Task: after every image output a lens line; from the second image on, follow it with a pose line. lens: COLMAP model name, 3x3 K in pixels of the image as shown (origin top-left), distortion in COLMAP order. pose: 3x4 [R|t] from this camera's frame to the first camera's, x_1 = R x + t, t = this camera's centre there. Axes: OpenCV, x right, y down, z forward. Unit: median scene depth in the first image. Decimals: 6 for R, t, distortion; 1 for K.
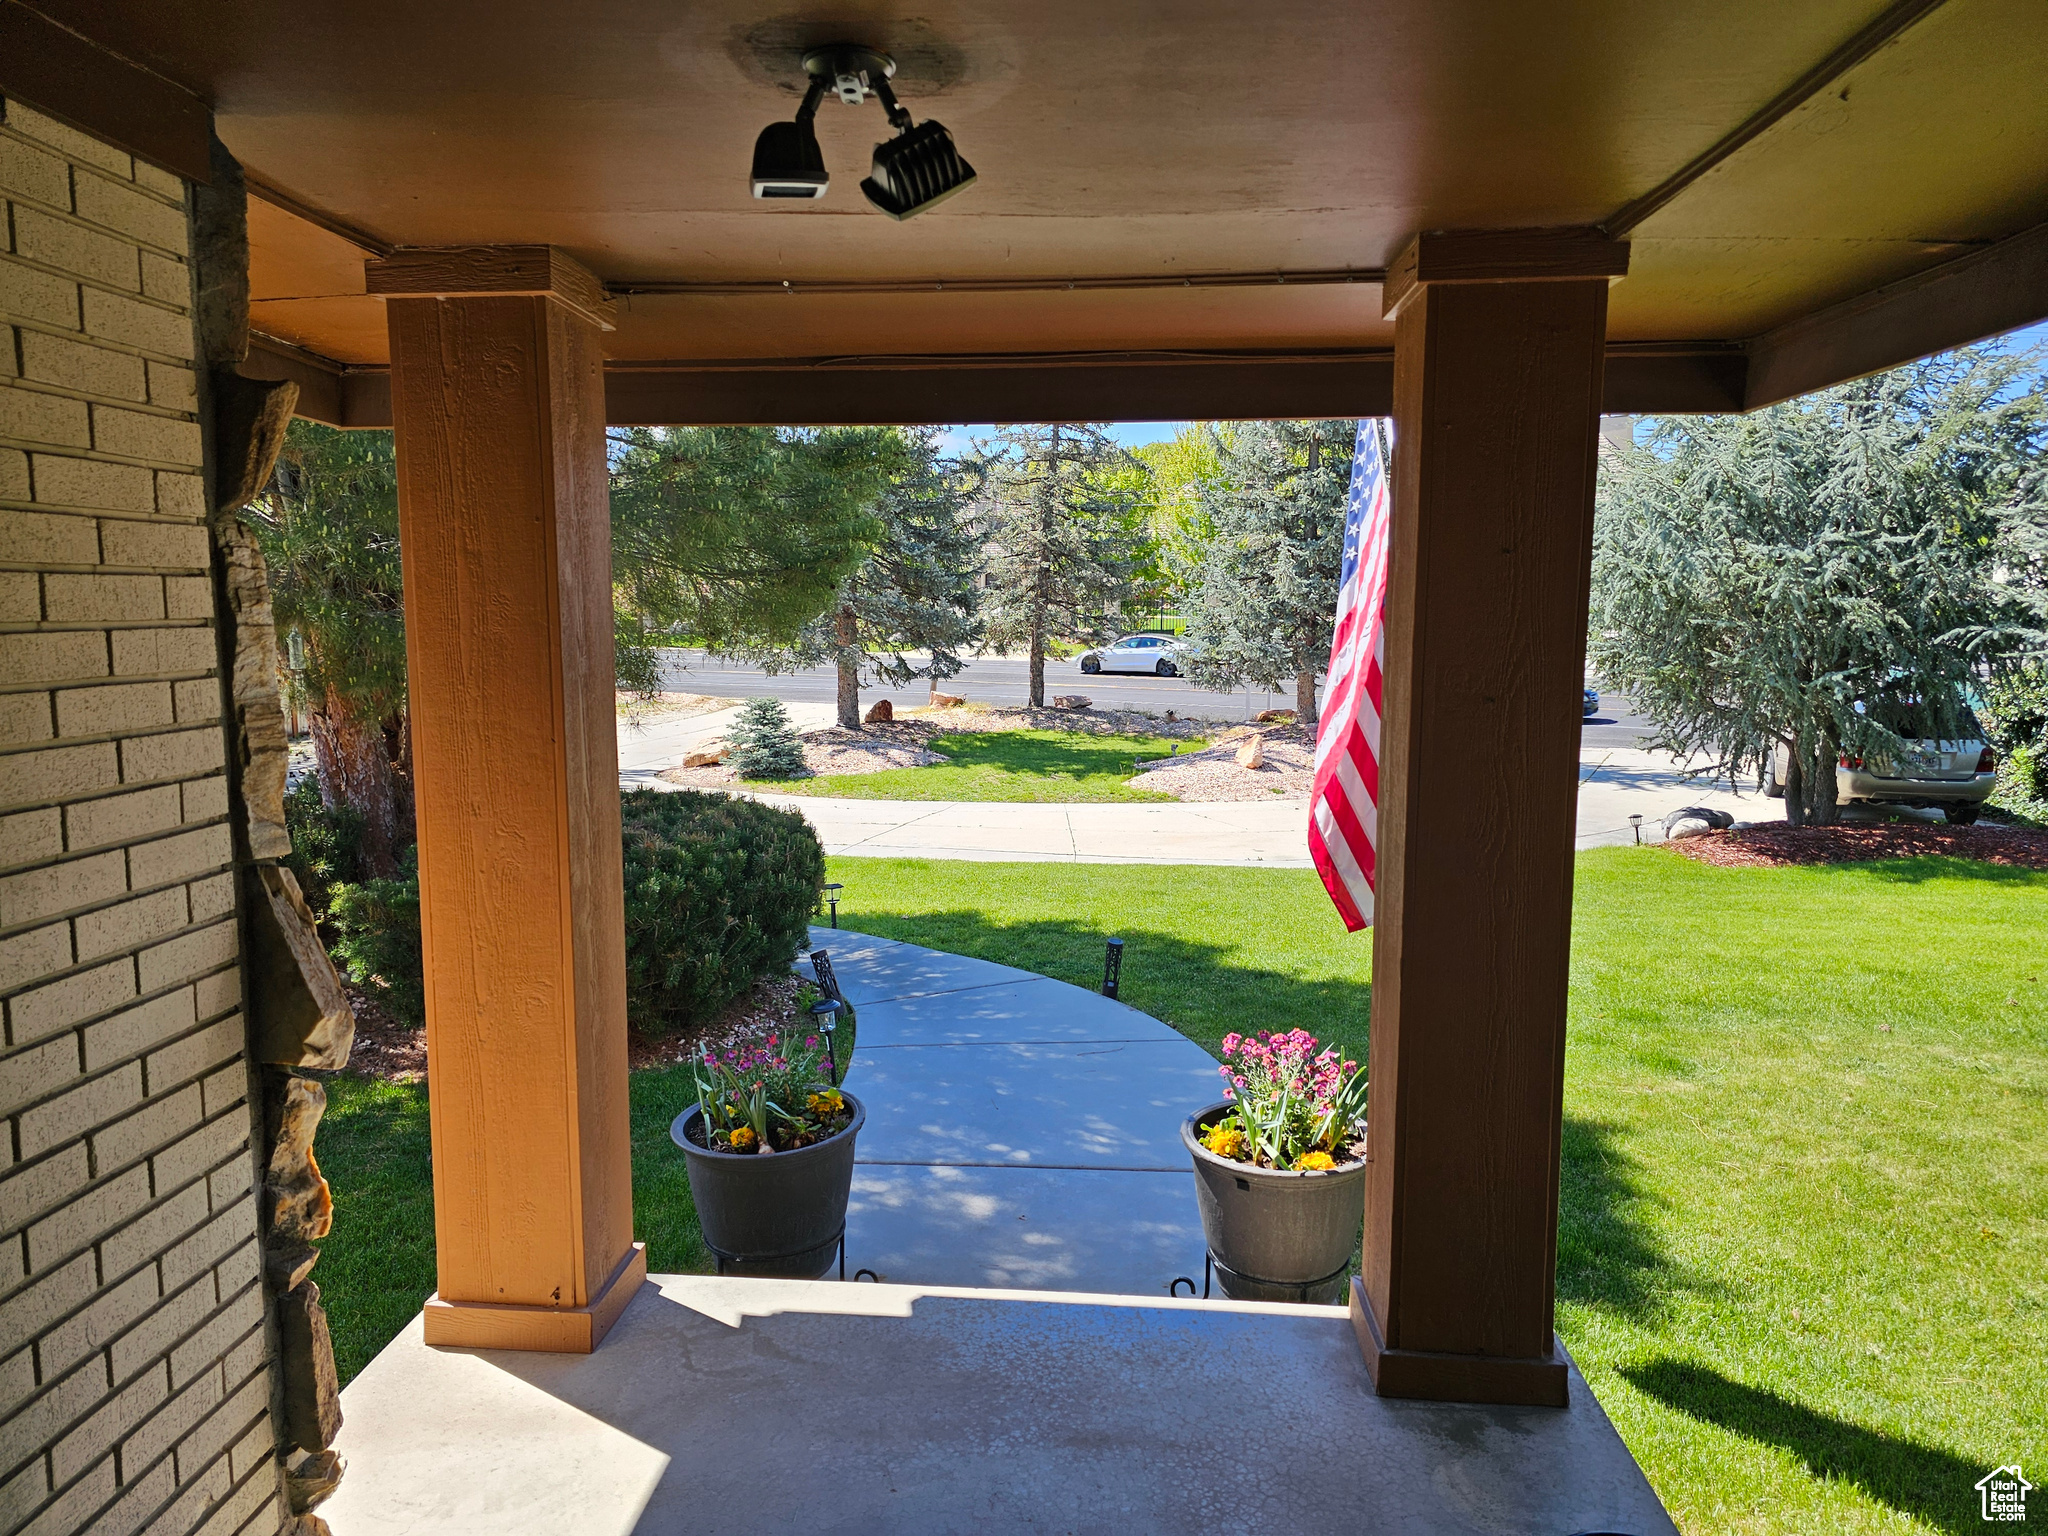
lens RADIAL K [[1379.4, 0, 1021.0], [0, 1379.4, 773.3], [0, 0, 1]] dist [0.056141, -0.000759]
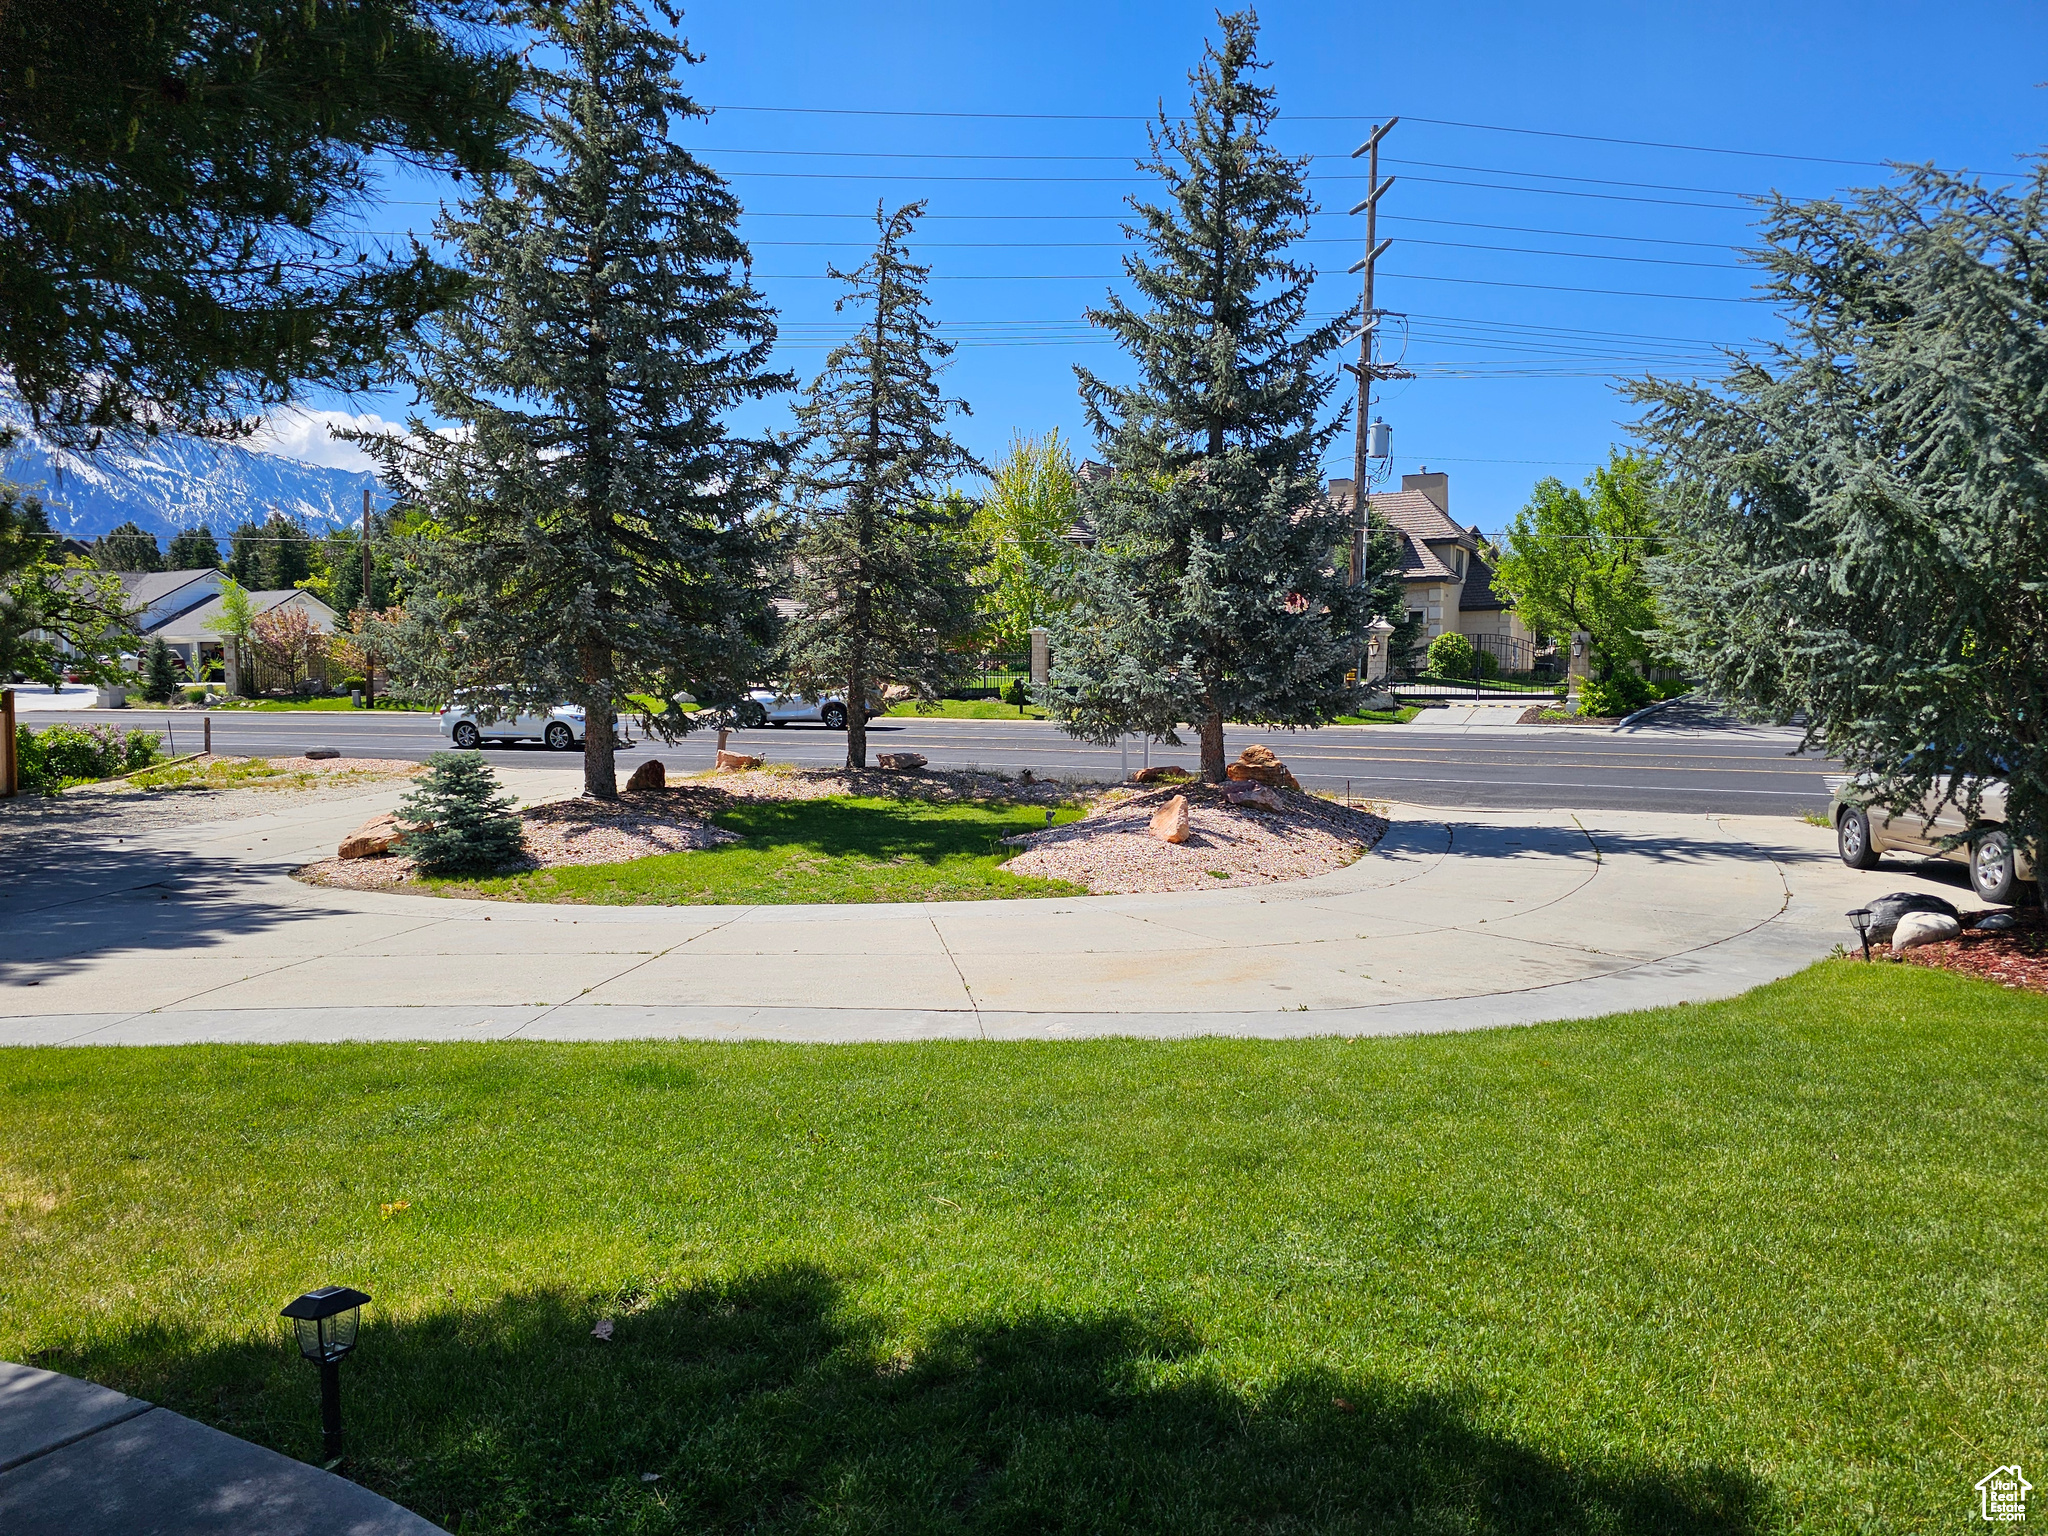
lens RADIAL K [[1379.4, 0, 1030.8], [0, 1379.4, 761.6], [0, 0, 1]] dist [0.056141, -0.000759]
pose [[0.988142, -0.012079, 0.153065, -0.012814], [0.021315, 0.998040, -0.058842, -0.004304], [-0.152054, 0.061406, 0.986463, 0.255737]]
